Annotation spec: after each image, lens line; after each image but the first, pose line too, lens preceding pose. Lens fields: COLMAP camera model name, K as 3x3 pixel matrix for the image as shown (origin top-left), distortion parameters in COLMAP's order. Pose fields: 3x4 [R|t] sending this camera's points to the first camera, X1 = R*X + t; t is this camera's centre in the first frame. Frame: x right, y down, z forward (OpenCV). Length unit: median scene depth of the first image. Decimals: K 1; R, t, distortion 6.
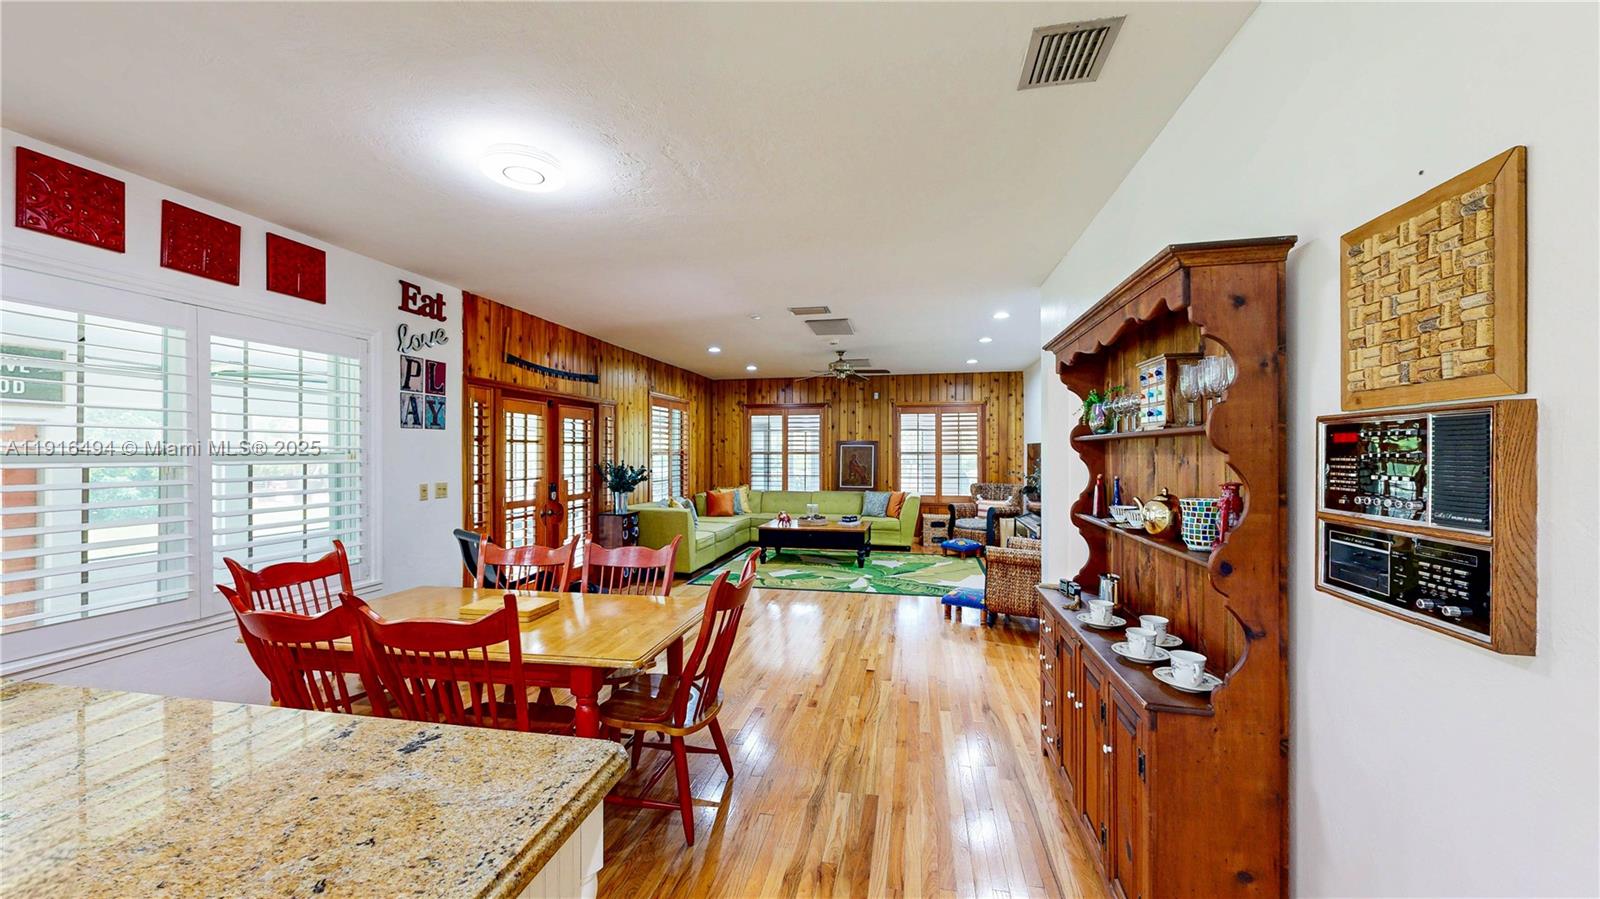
lens RADIAL K [[606.0, 0, 790.8], [0, 606.0, 450.8], [0, 0, 1]] dist [-0.000833, 0.000092]
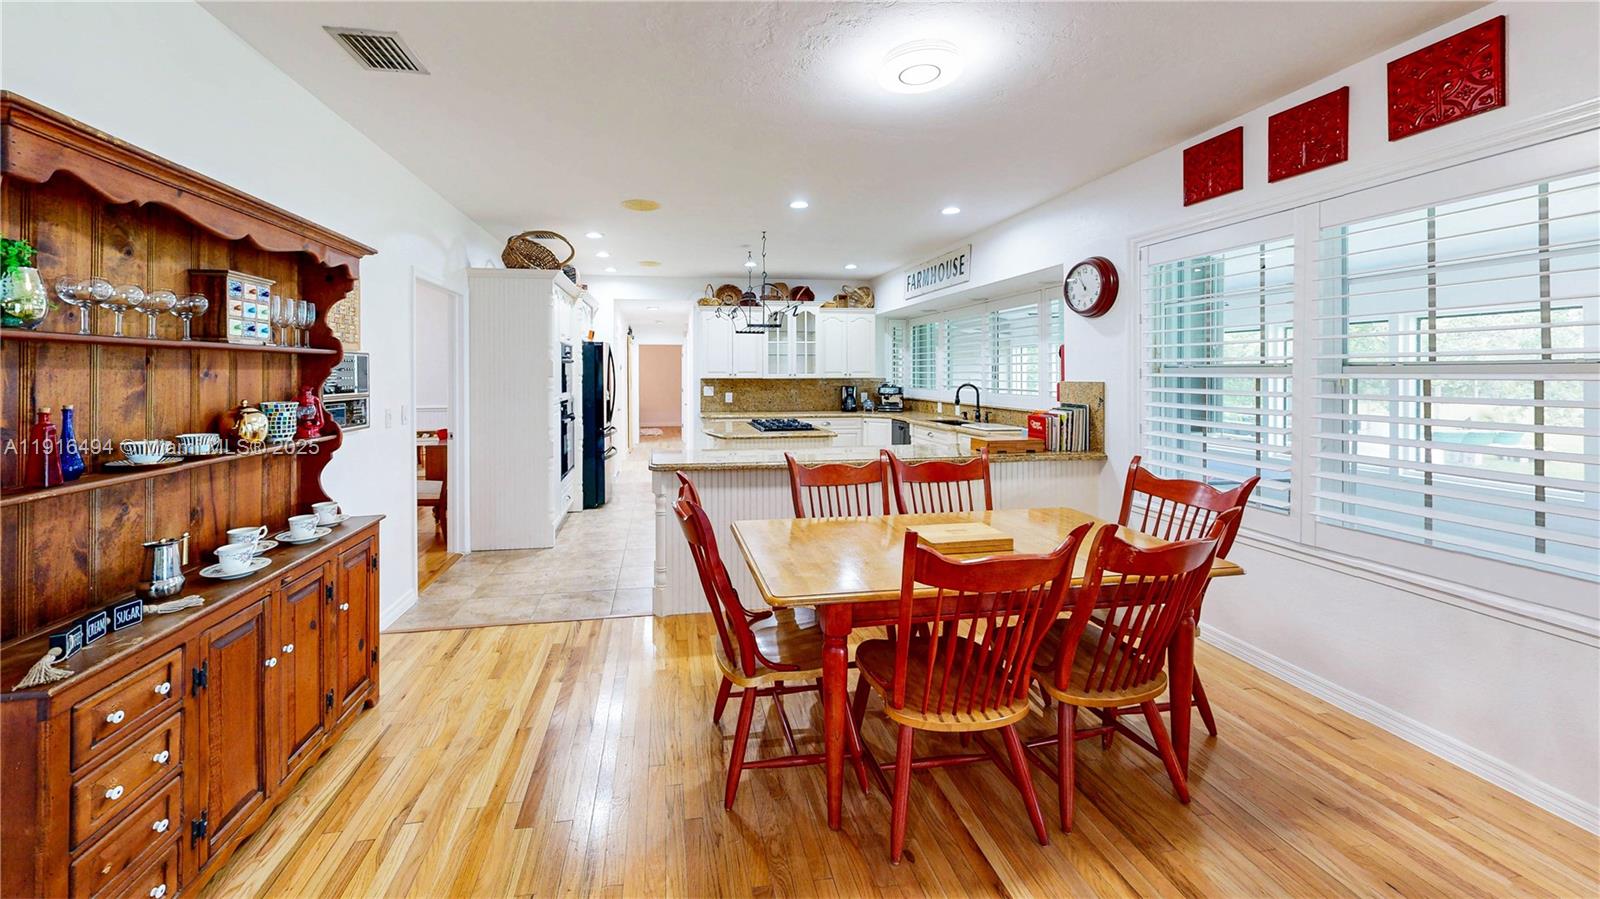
lens RADIAL K [[679.8, 0, 820.6], [0, 679.8, 366.4], [0, 0, 1]] dist [0.004865, 0.000351]
pose [[-0.915241, 0.000674, -0.402905, 0.084821], [0.004200, 0.999960, -0.007867, 0.008497], [0.402884, -0.008893, -0.915208, 1.189126]]
